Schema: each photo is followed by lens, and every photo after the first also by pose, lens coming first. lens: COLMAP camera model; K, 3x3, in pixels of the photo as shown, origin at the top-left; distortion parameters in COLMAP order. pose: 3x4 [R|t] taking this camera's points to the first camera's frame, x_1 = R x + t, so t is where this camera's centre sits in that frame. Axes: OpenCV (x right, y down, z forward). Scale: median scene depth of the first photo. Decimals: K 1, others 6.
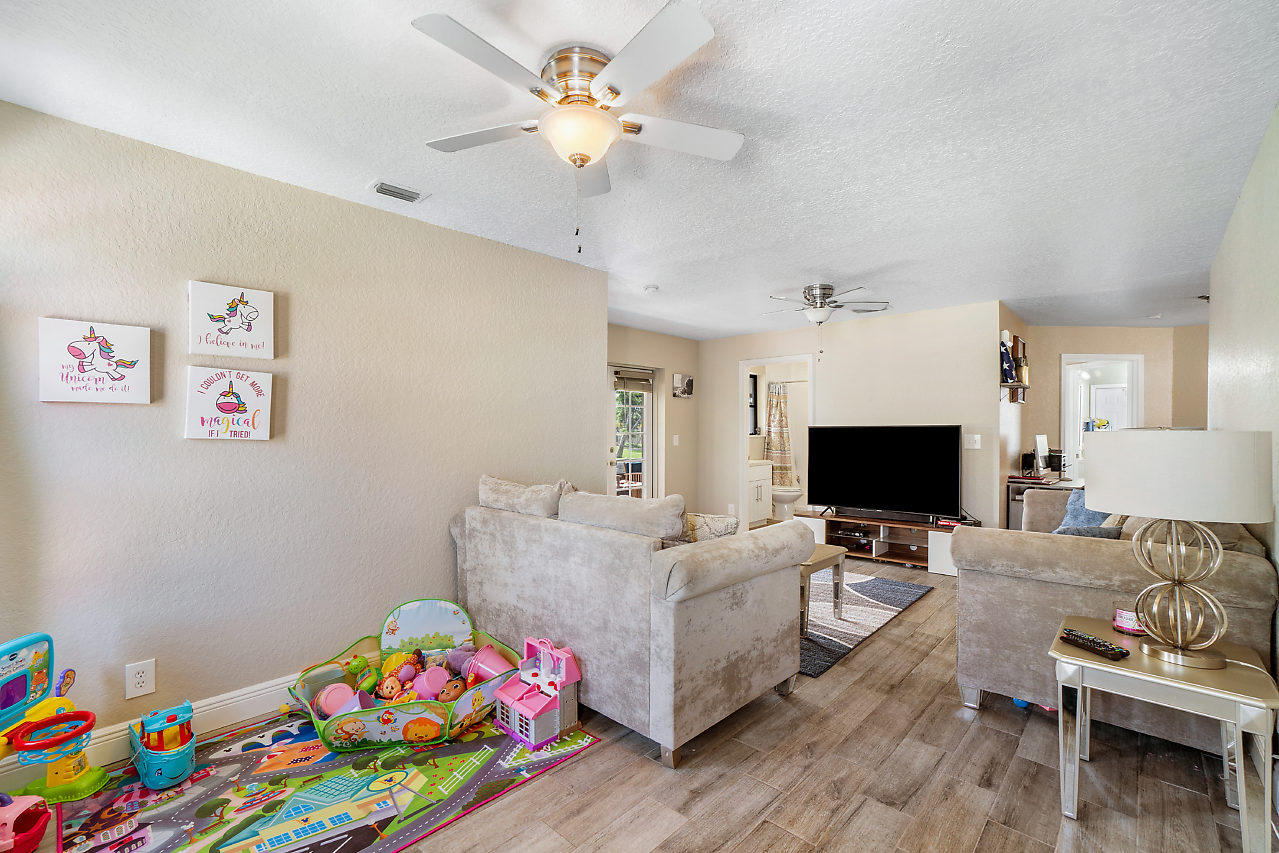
lens RADIAL K [[565.1, 0, 643.0], [0, 565.1, 434.7], [0, 0, 1]] dist [-0.003336, 0.000635]
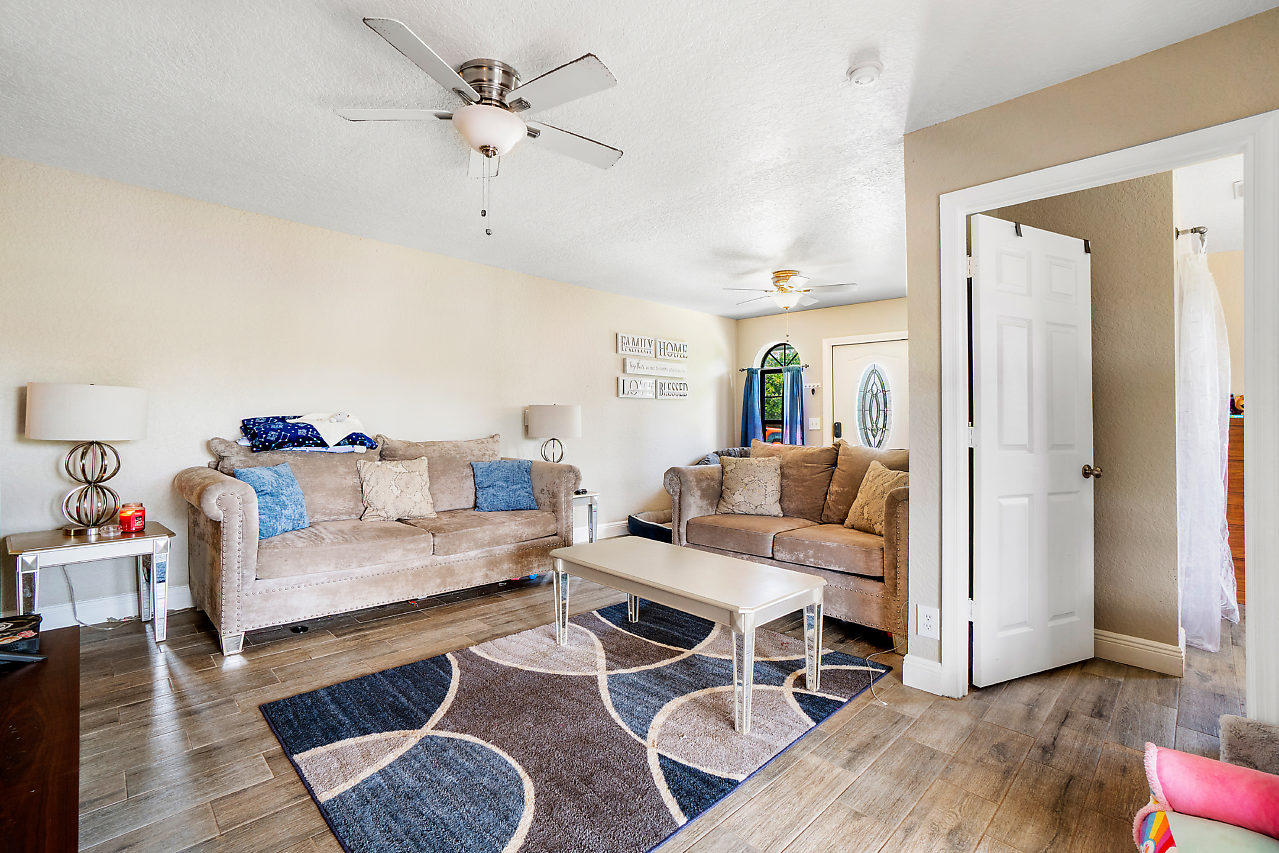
lens RADIAL K [[565.1, 0, 643.0], [0, 565.1, 434.7], [0, 0, 1]] dist [-0.003336, 0.000635]
pose [[-0.997919, -0.007971, 0.063990, 0.307634], [-0.005557, 0.999269, 0.037815, 0.013395], [-0.064244, 0.037380, -0.997234, 3.001086]]
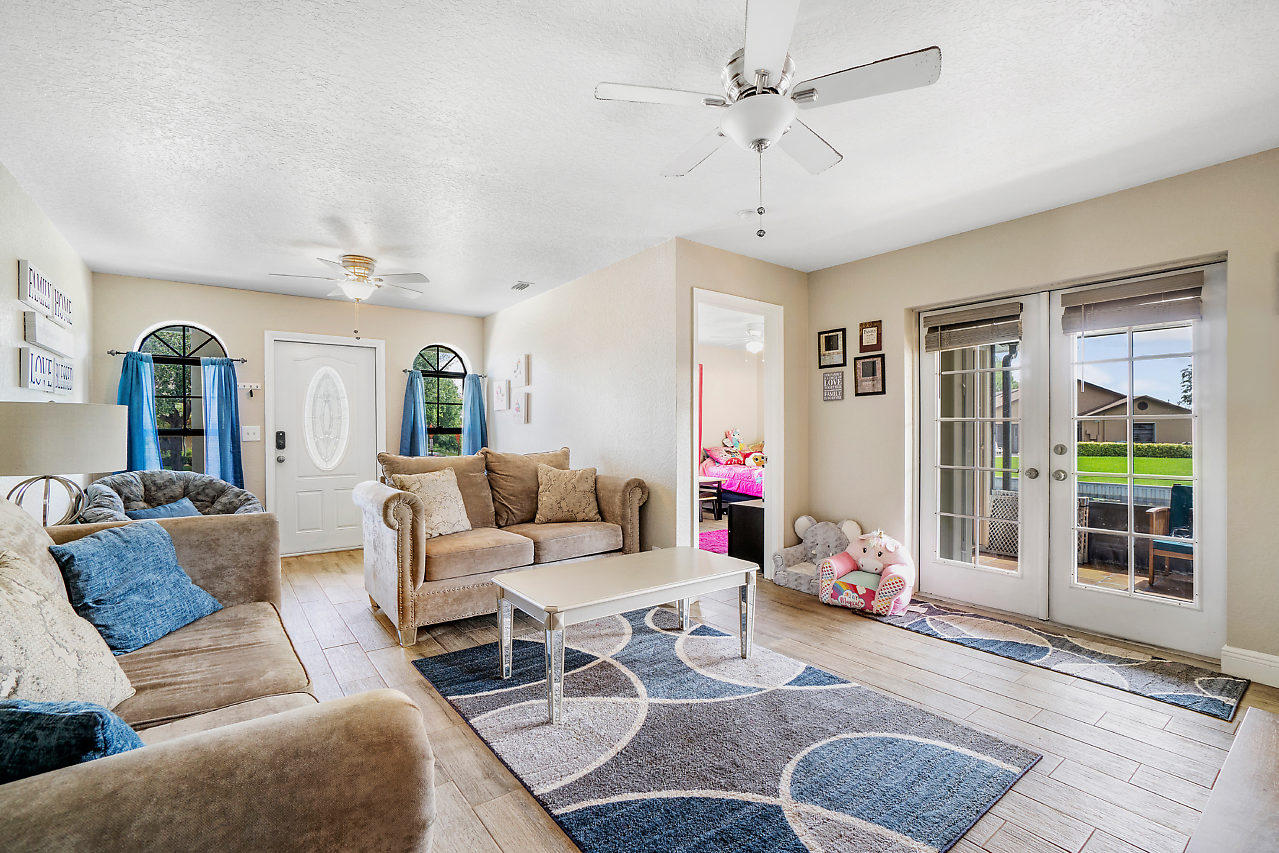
lens RADIAL K [[565.1, 0, 643.0], [0, 565.1, 434.7], [0, 0, 1]] dist [-0.003336, 0.000635]
pose [[-0.192200, 0.004502, -0.981345, 1.544767], [-0.012658, 0.999895, 0.007066, 0.033110], [0.981274, 0.013780, -0.192123, 2.045401]]
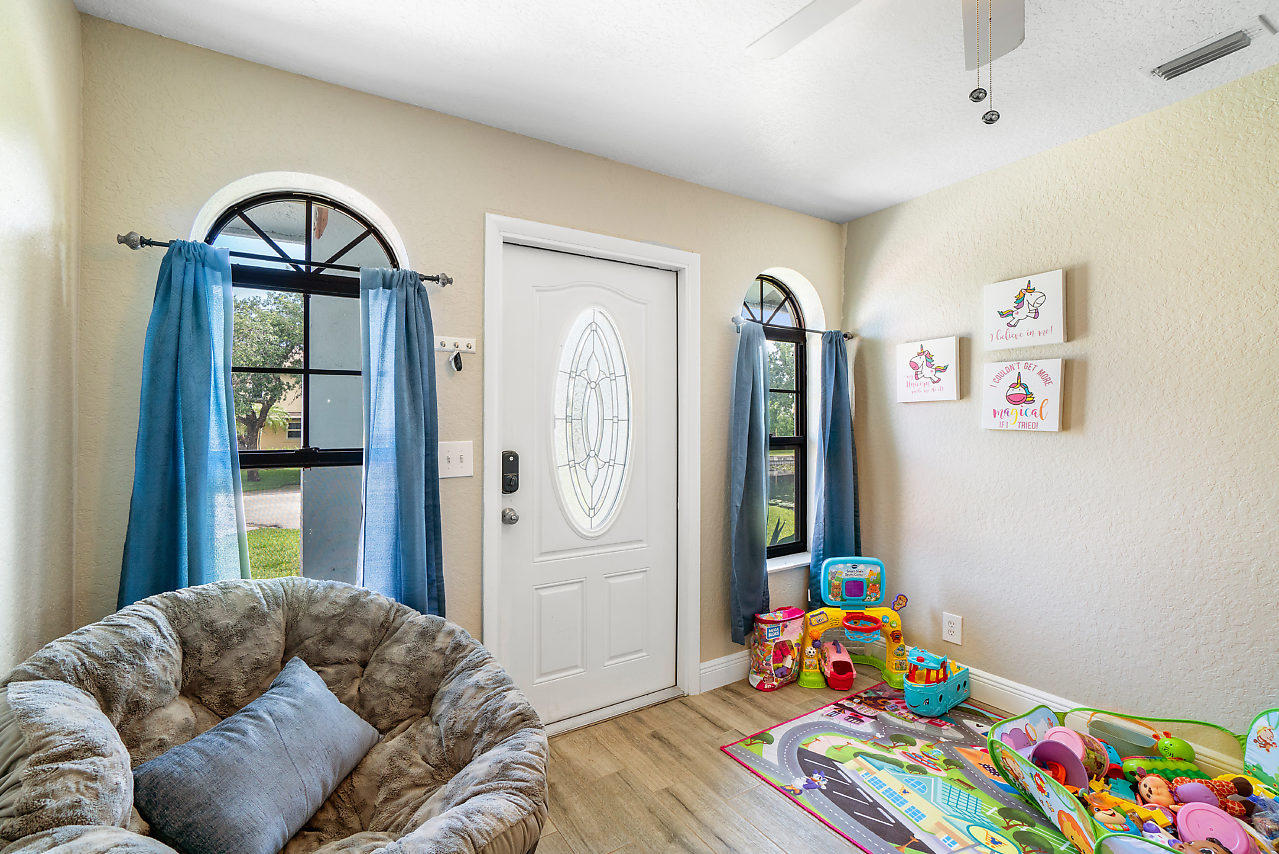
lens RADIAL K [[568.4, 0, 616.1], [0, 568.4, 420.1], [0, 0, 1]] dist [-0.012299, 0.000014]
pose [[-0.304157, -0.014386, -0.952513, 0.458501], [-0.005686, 0.999896, -0.013286, 0.007720], [0.952605, 0.001375, -0.304207, 0.644872]]
